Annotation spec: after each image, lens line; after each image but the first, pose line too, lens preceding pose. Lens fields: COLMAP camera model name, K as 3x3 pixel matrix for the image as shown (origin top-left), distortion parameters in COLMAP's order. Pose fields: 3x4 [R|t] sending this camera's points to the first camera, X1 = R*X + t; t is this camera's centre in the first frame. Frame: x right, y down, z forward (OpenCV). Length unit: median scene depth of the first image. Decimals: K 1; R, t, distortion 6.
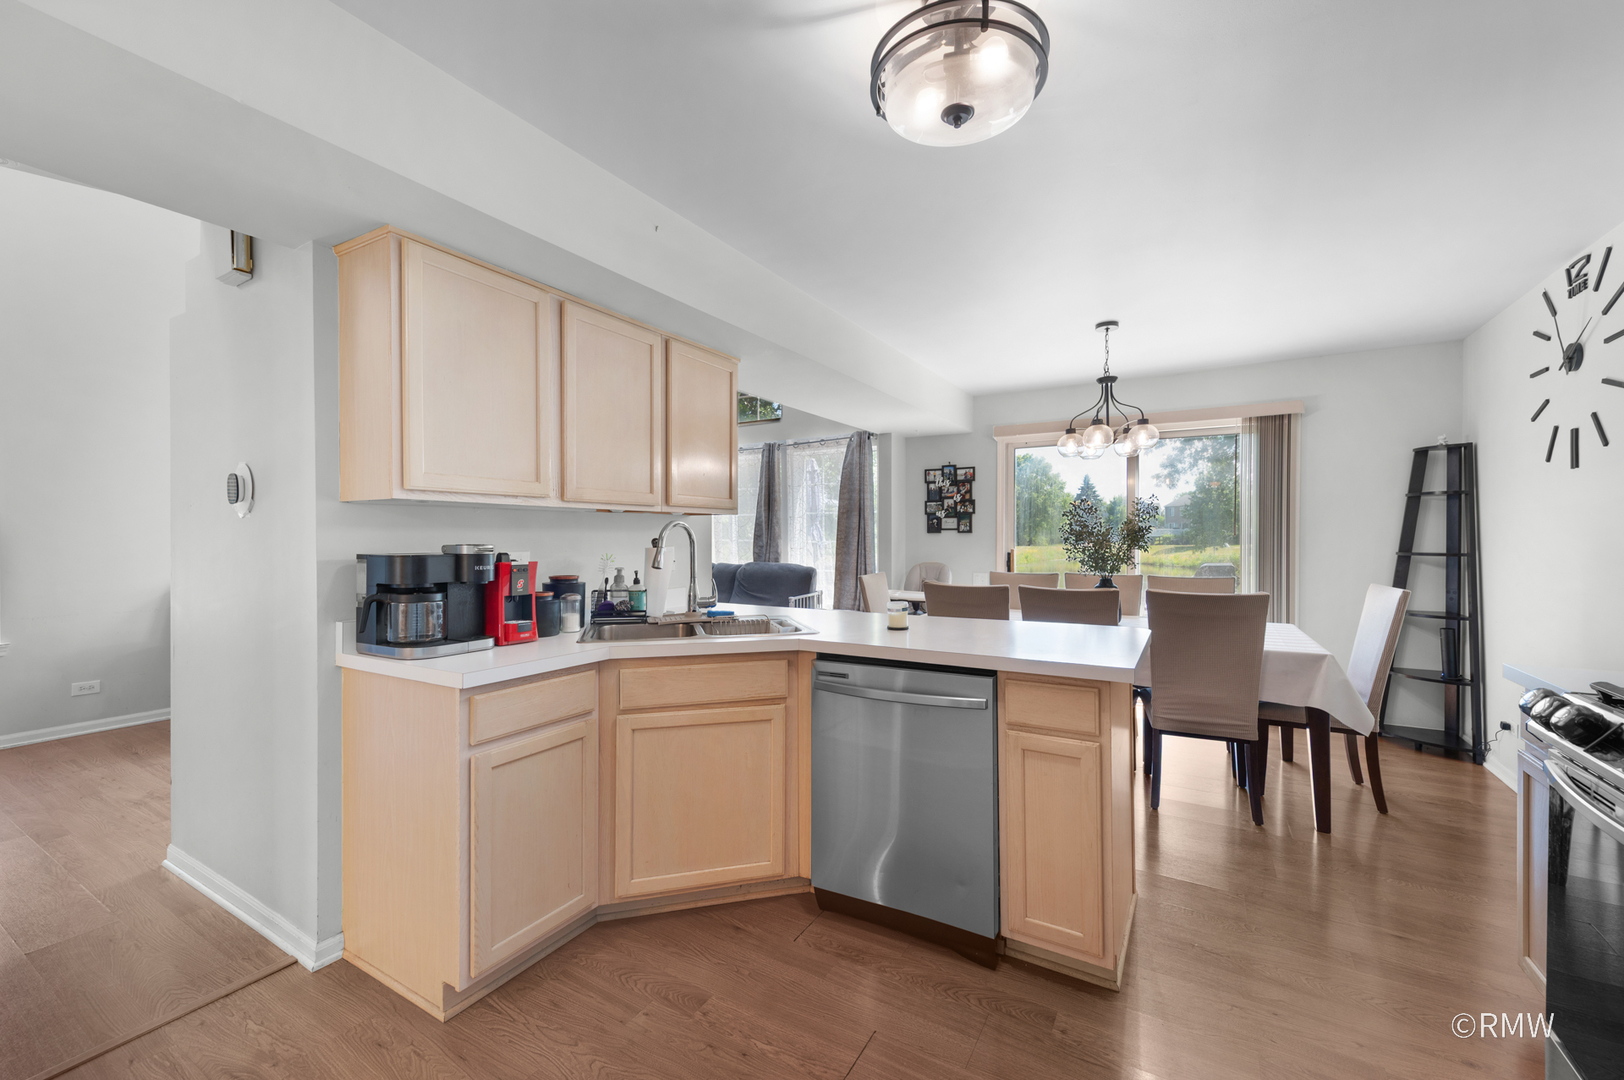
lens RADIAL K [[649.4, 0, 804.3], [0, 649.4, 533.6], [0, 0, 1]] dist [0.010874, -0.003091]
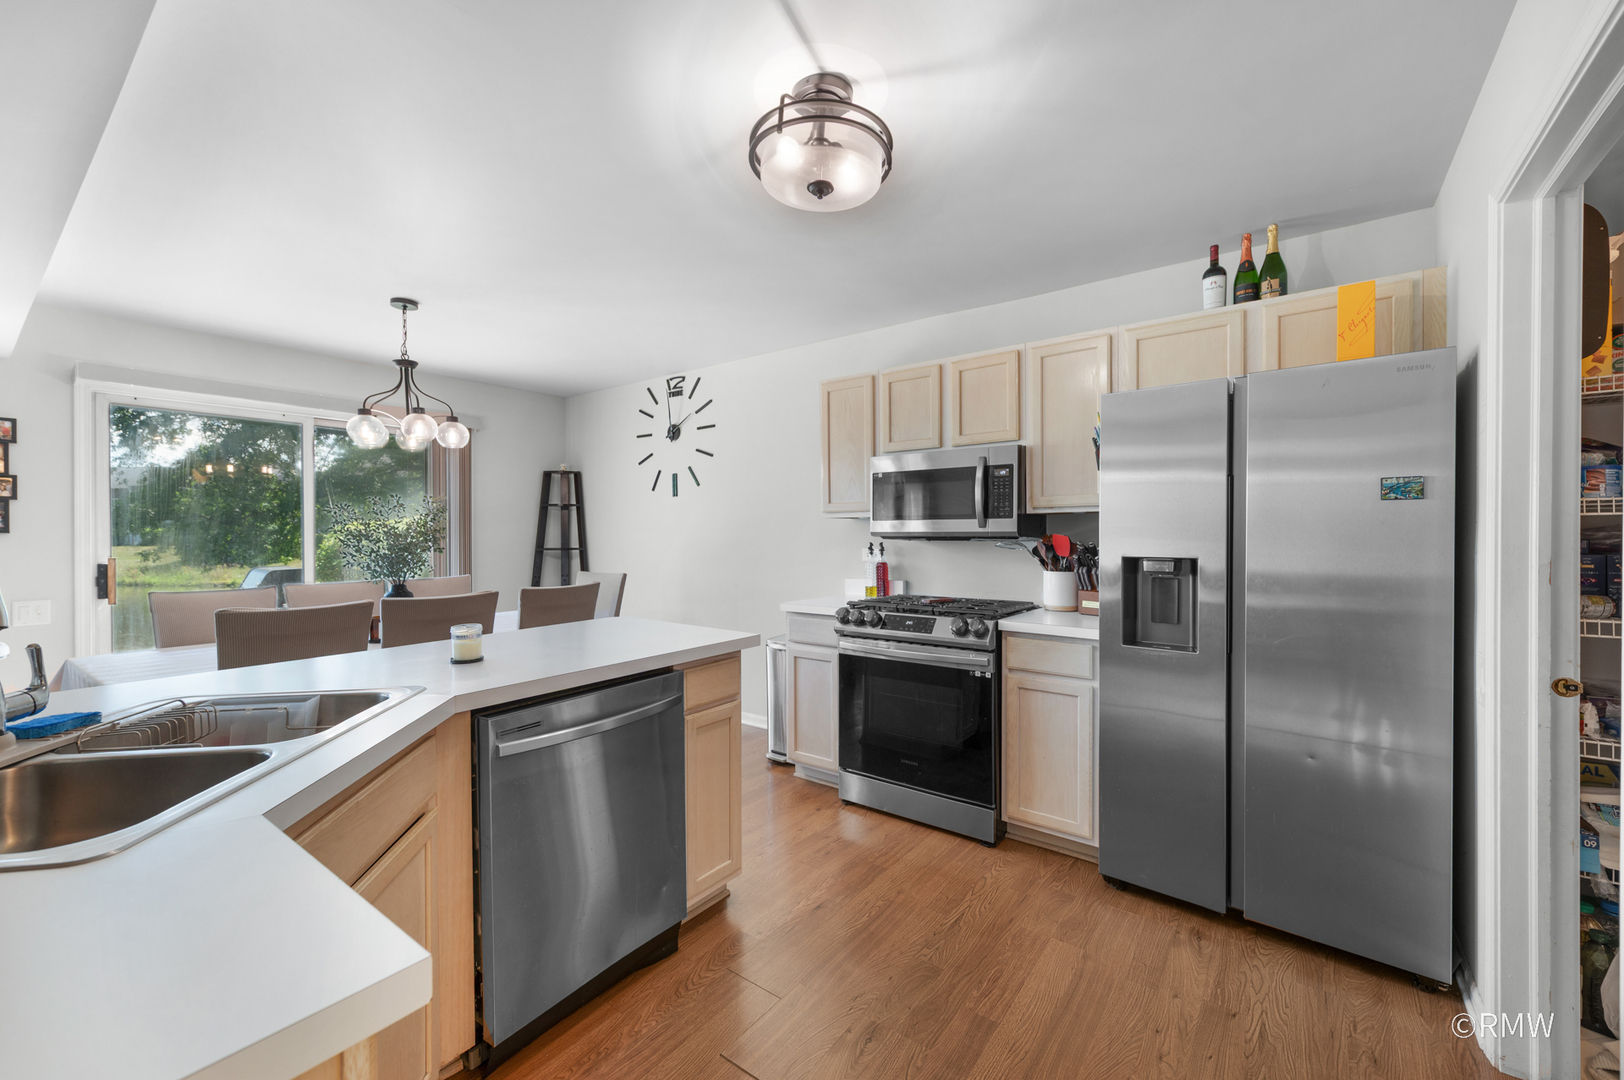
lens RADIAL K [[649.4, 0, 812.3], [0, 649.4, 532.3], [0, 0, 1]] dist [0.010874, -0.003091]
pose [[0.100032, 0.003623, 0.994978, -0.249118], [0.000159, 0.999993, -0.003657, 0.000775], [-0.994984, 0.000524, 0.100031, 0.231776]]
